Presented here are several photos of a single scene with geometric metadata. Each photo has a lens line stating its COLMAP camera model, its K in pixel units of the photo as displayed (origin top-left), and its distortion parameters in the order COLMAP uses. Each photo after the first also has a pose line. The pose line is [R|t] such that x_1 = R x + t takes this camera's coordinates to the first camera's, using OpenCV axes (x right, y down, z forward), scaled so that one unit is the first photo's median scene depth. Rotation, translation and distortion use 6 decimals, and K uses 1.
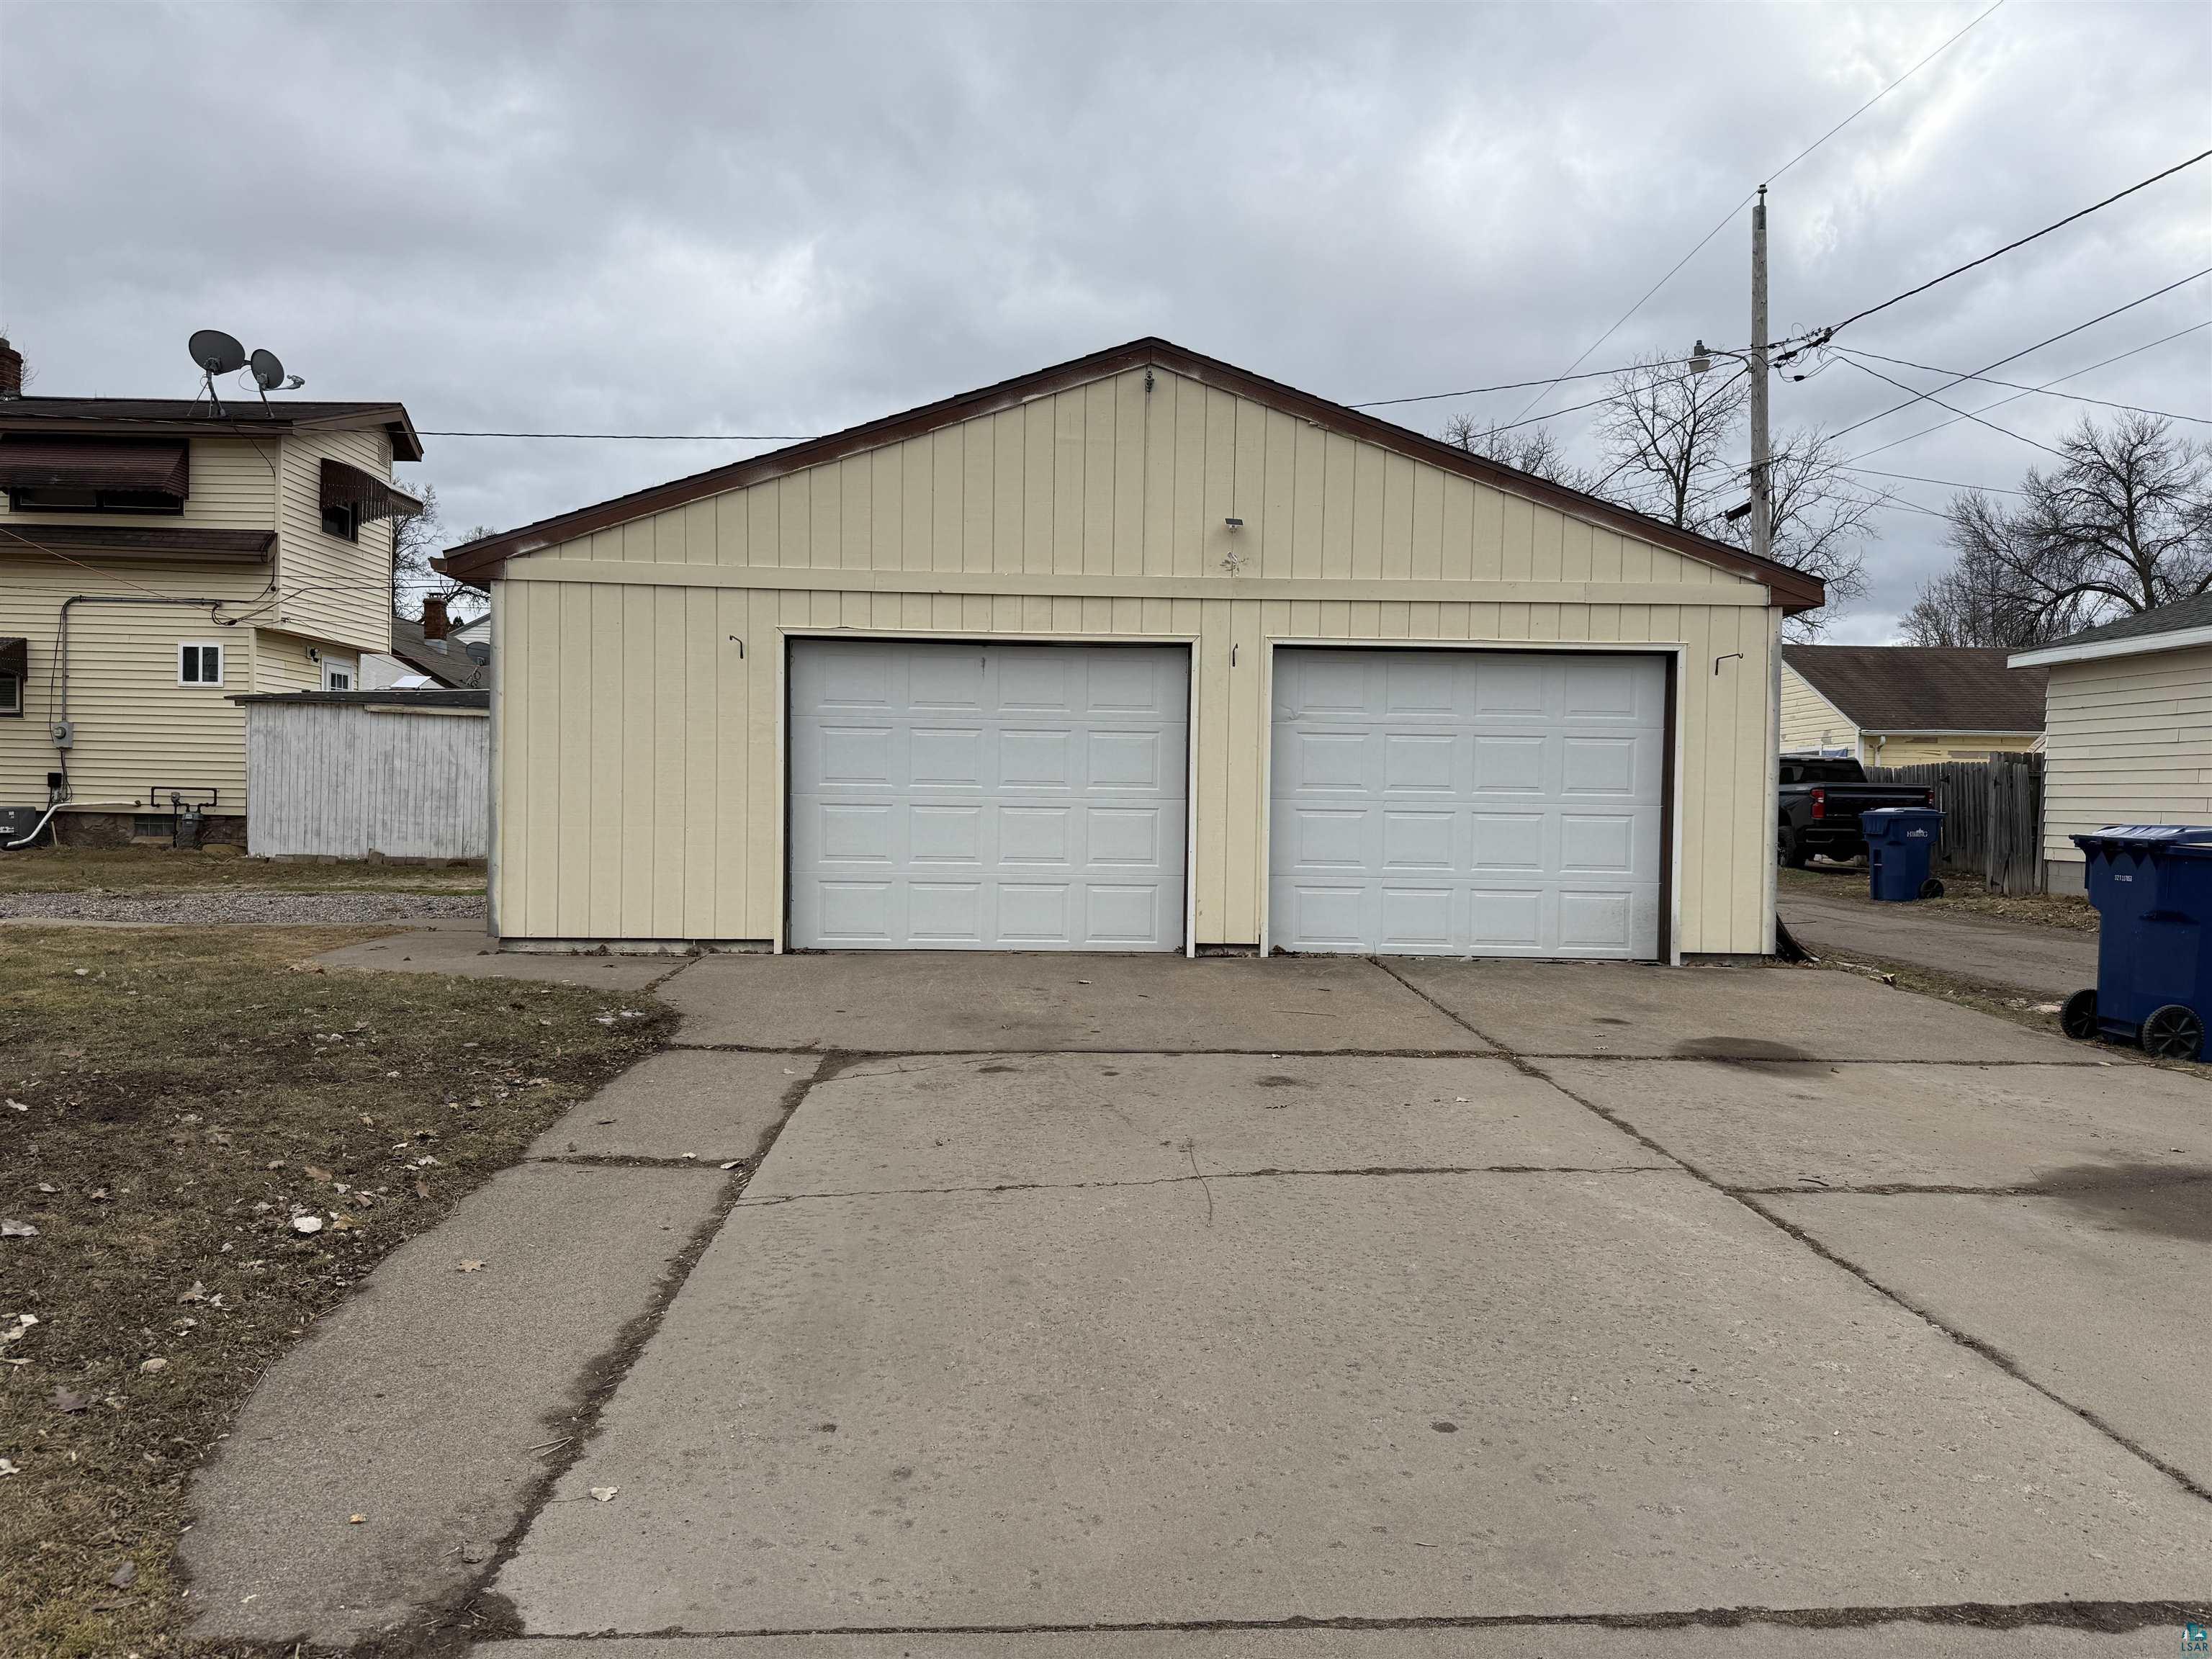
lens RADIAL K [[1546.7, 0, 1113.3], [0, 1546.7, 842.5], [0, 0, 1]] dist [0.026084, -0.018614]
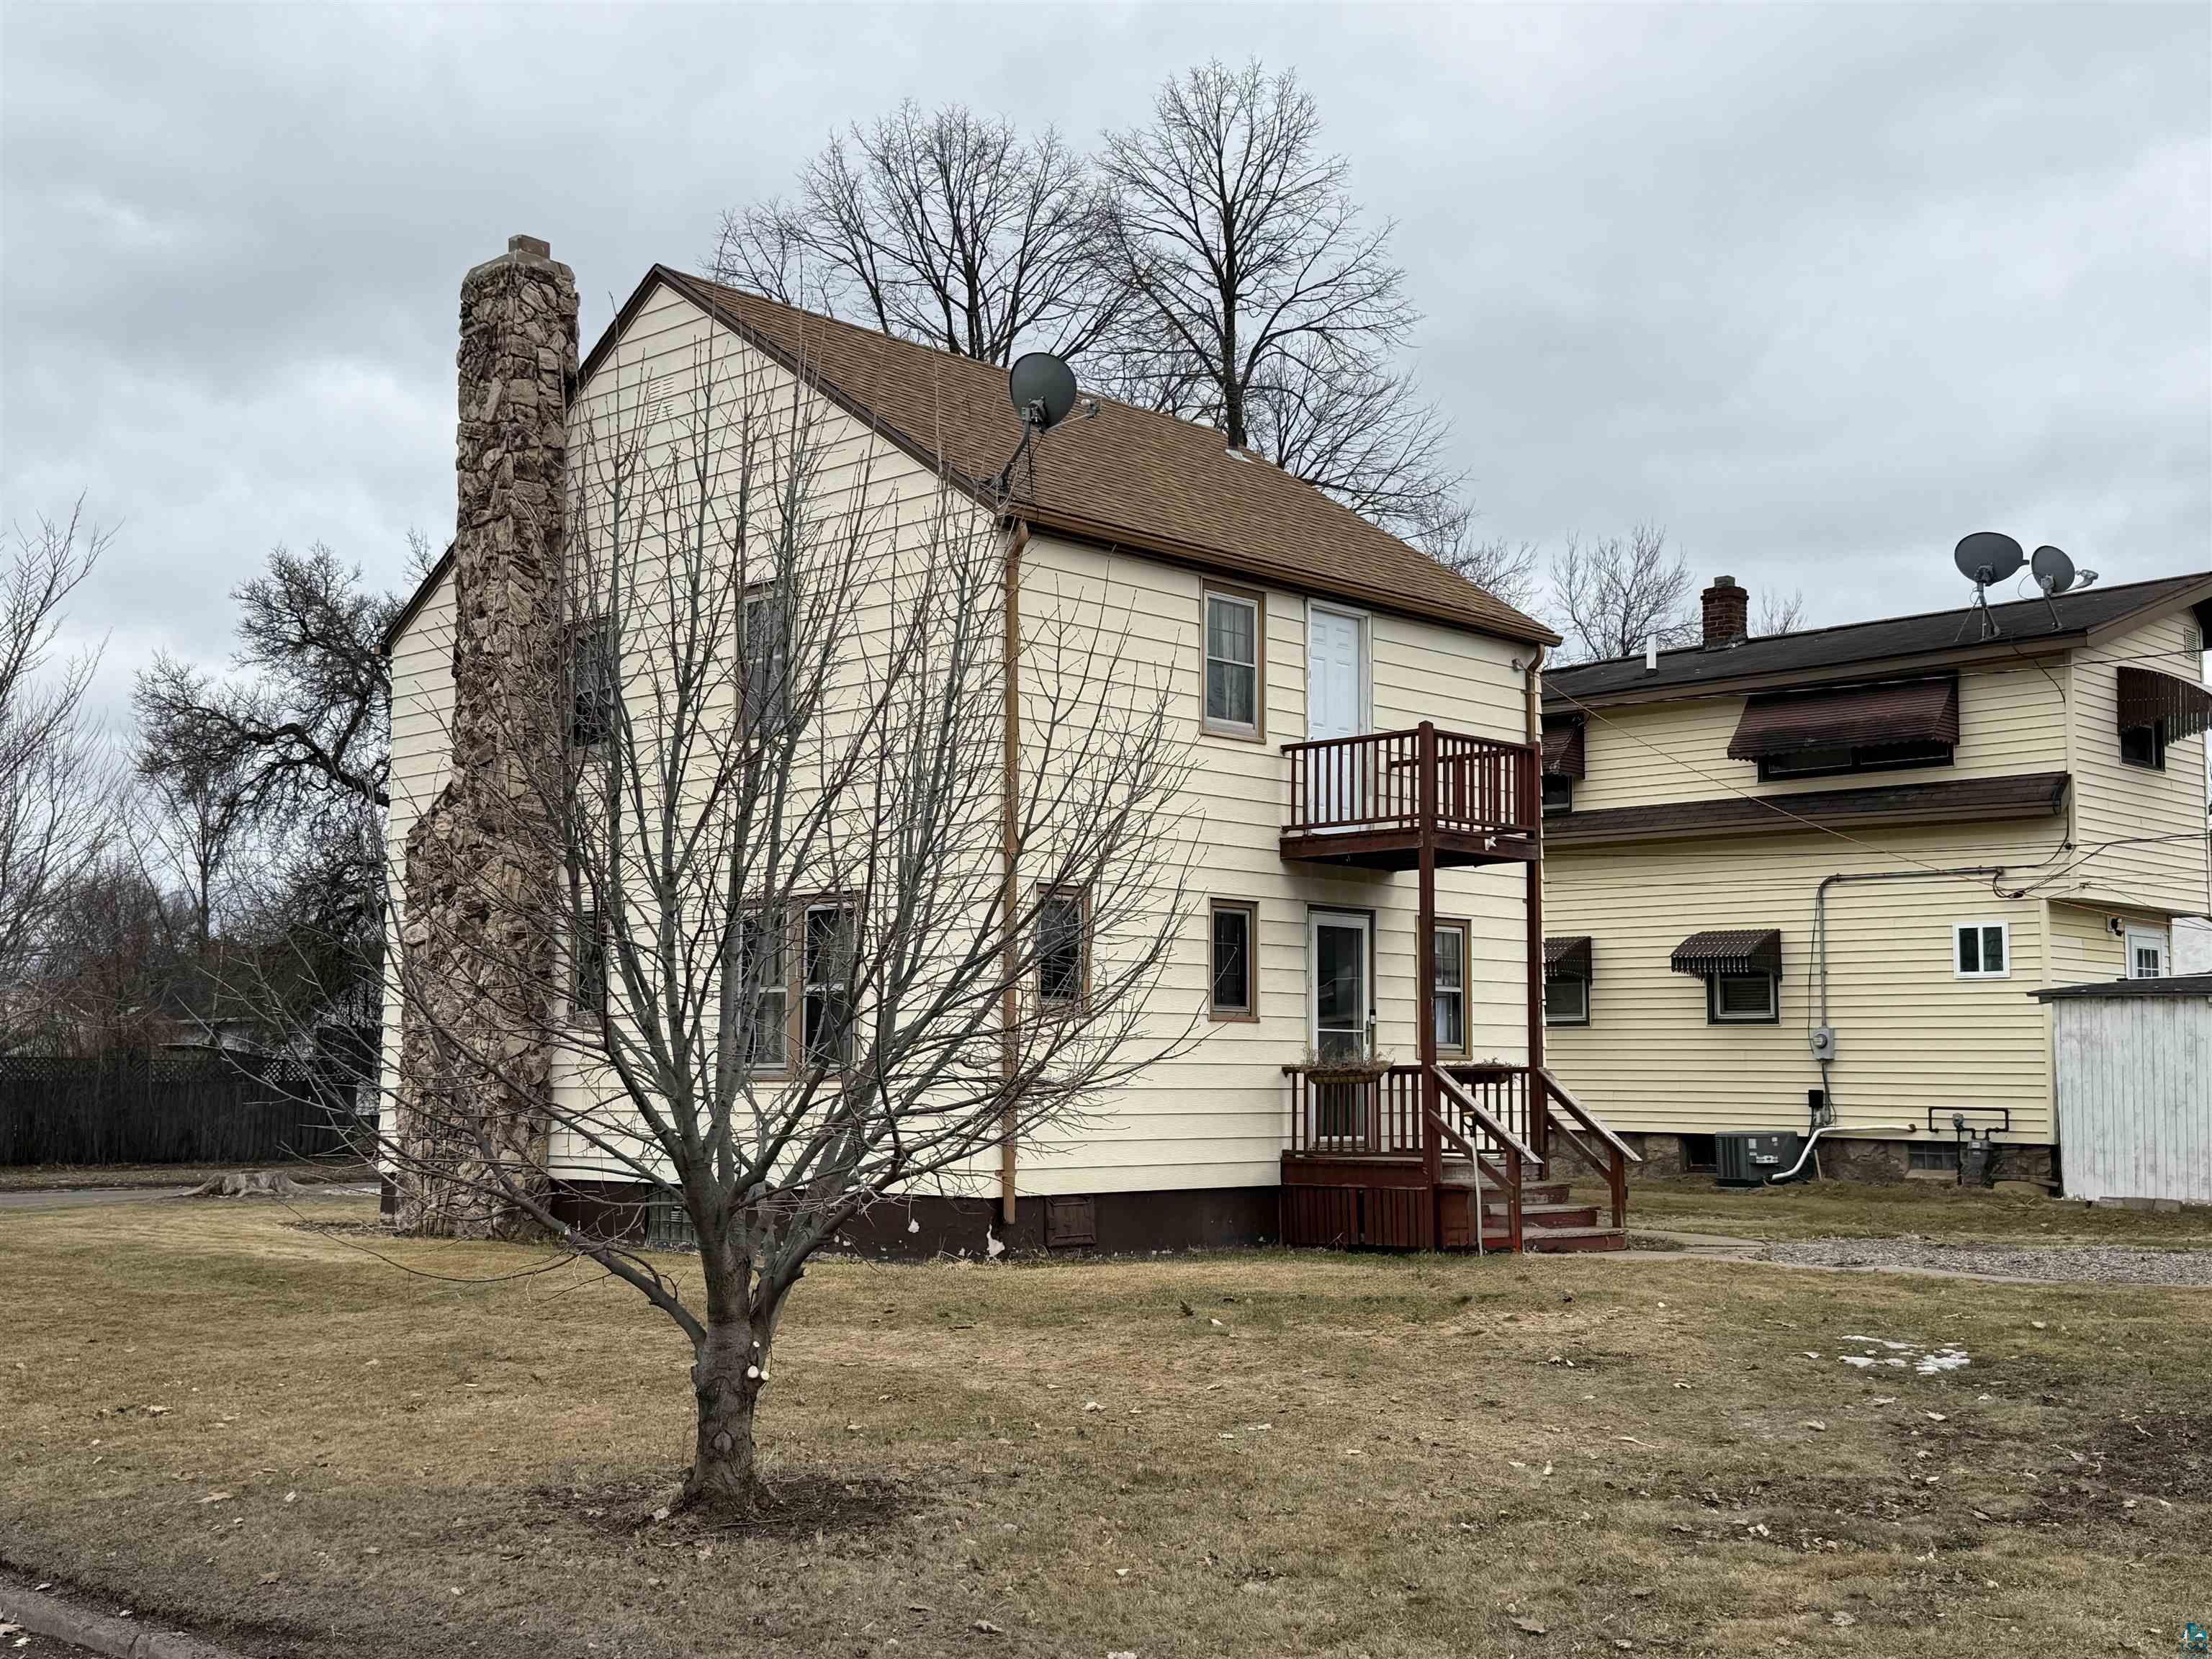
lens RADIAL K [[2490.0, 0, 1097.4], [0, 2490.0, 839.9], [0, 0, 1]] dist [0.086994, 0.000000]
pose [[0.688261, -0.085963, -0.720352, 0.026940], [-0.010953, 0.991610, -0.128799, -0.000824], [0.725380, 0.096537, 0.681546, -0.196454]]
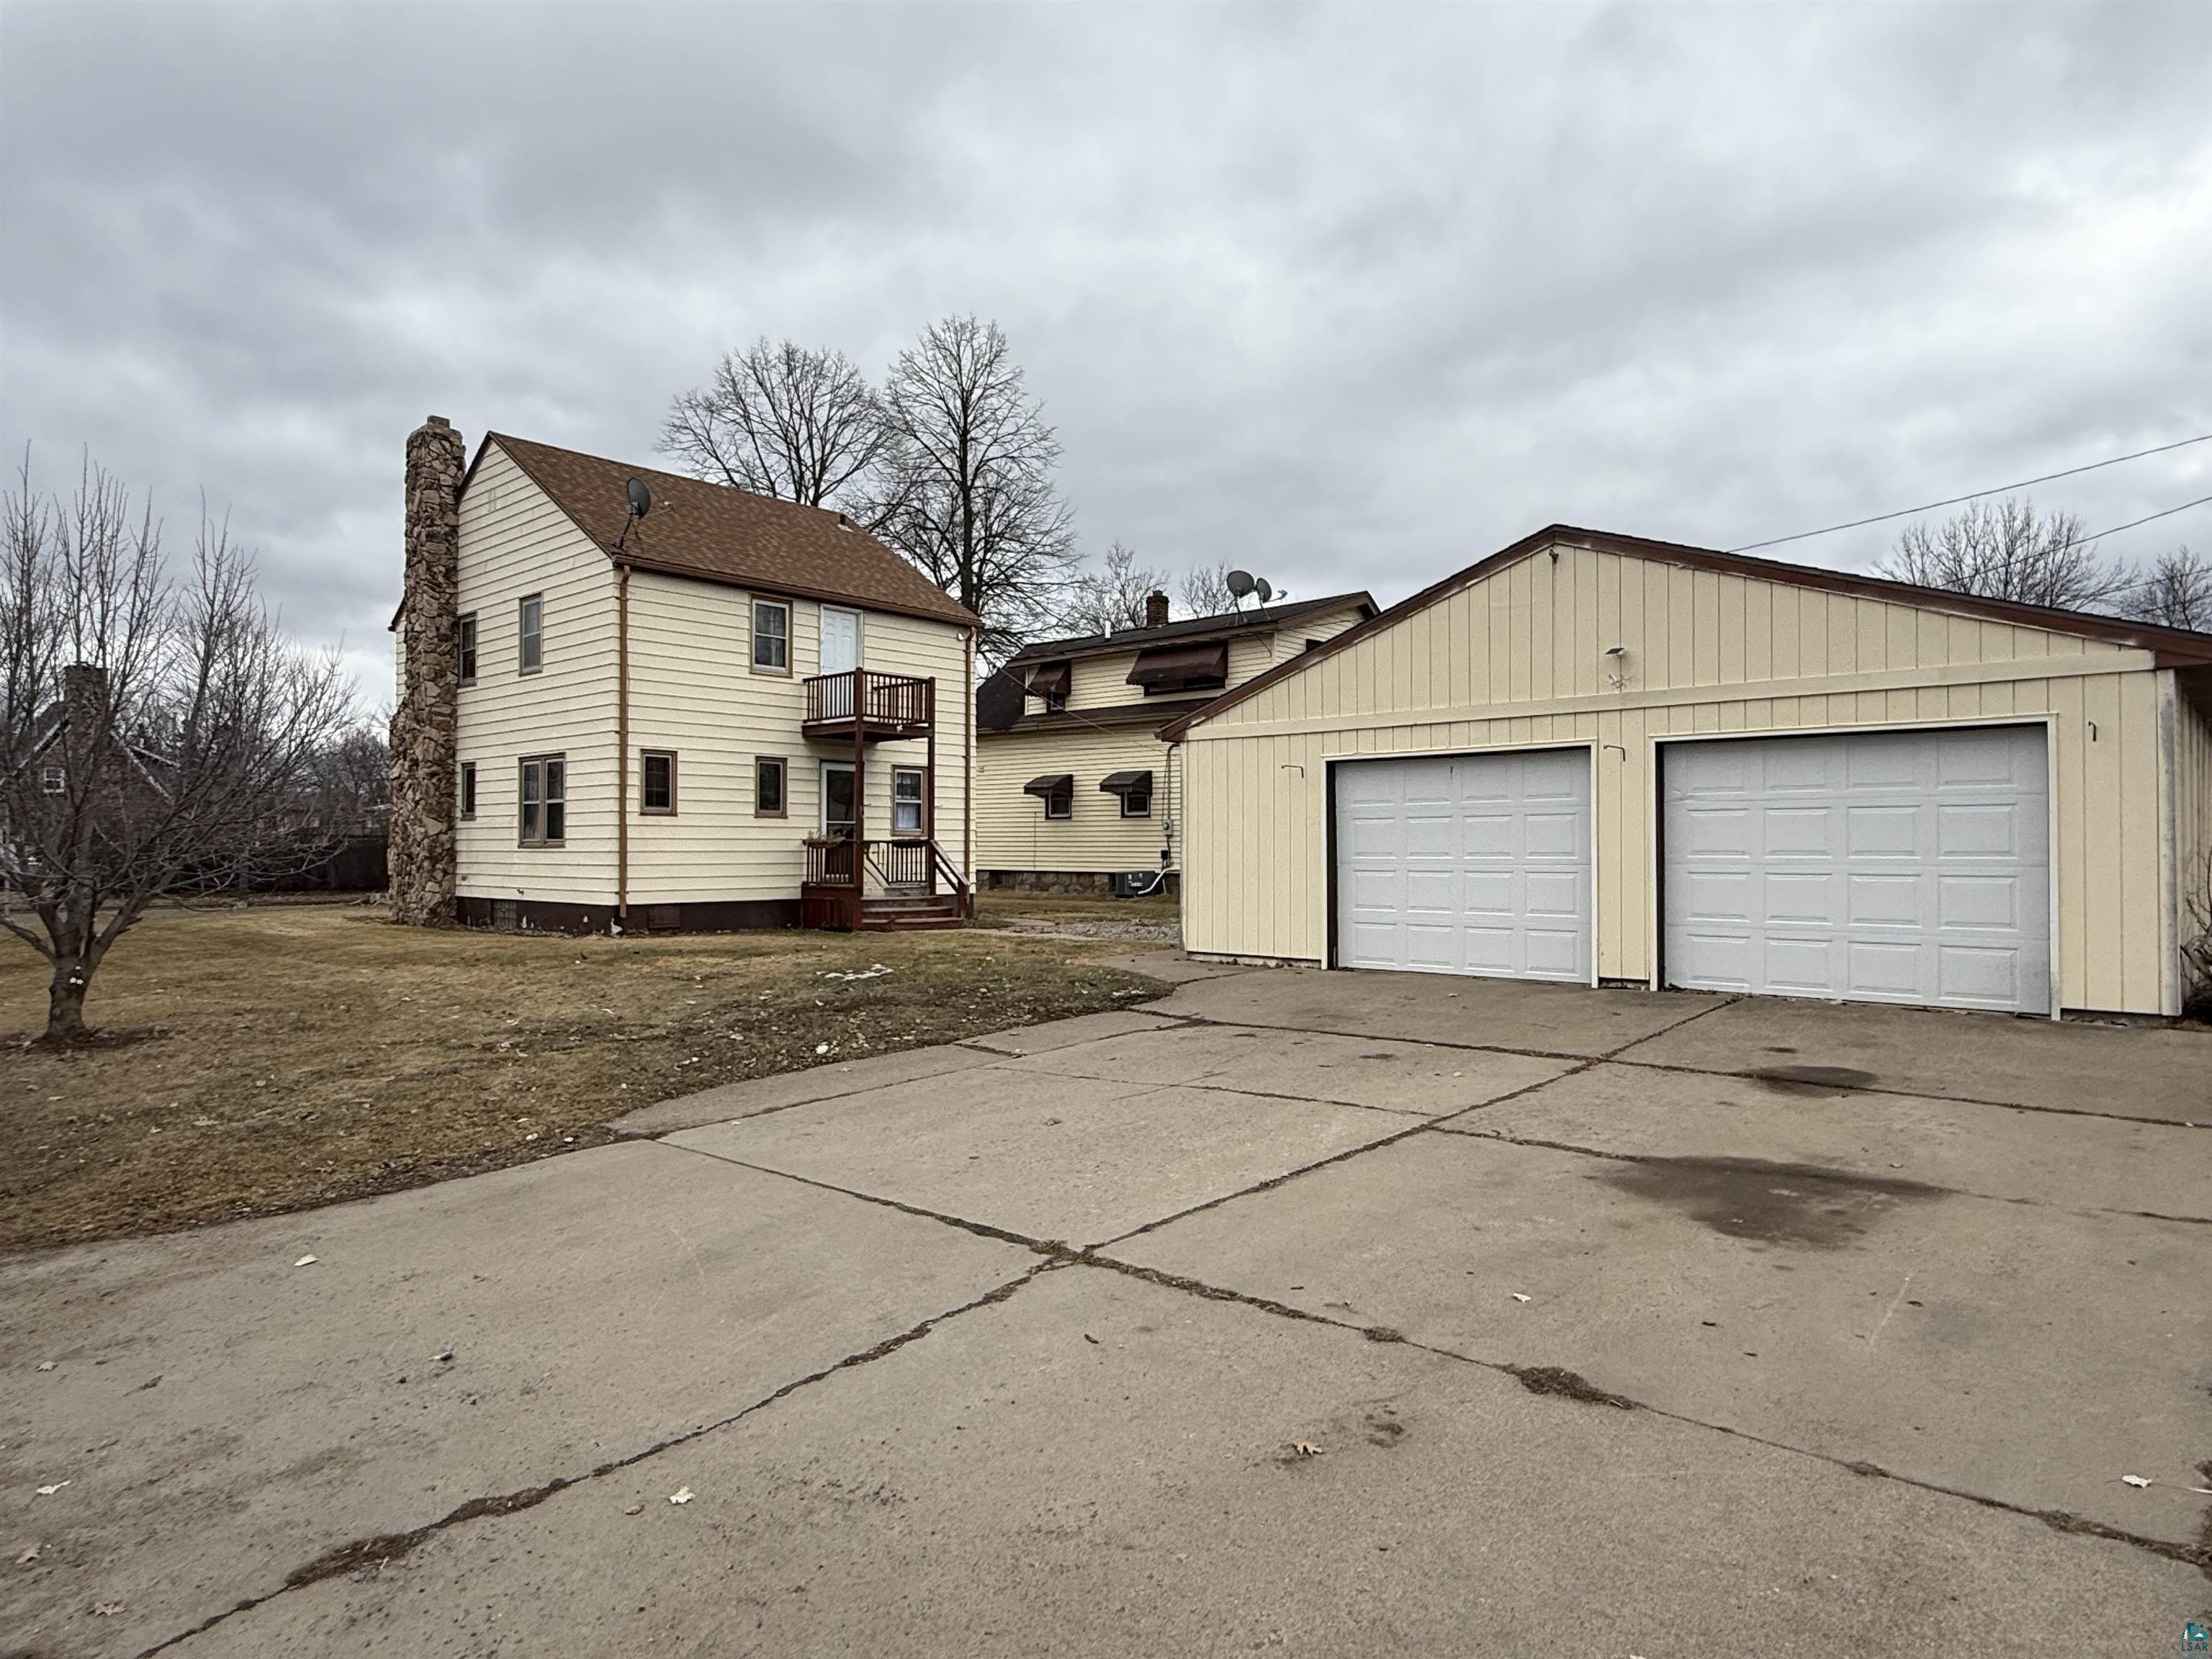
lens RADIAL K [[1295.6, 0, 1096.8], [0, 1295.6, 845.6], [0, 0, 1]] dist [-0.022788, -0.003729]
pose [[0.712815, -0.018834, -0.701099, 0.240671], [-0.007465, 0.999379, -0.034437, -0.001901], [0.701312, 0.029782, 0.712232, -0.032086]]
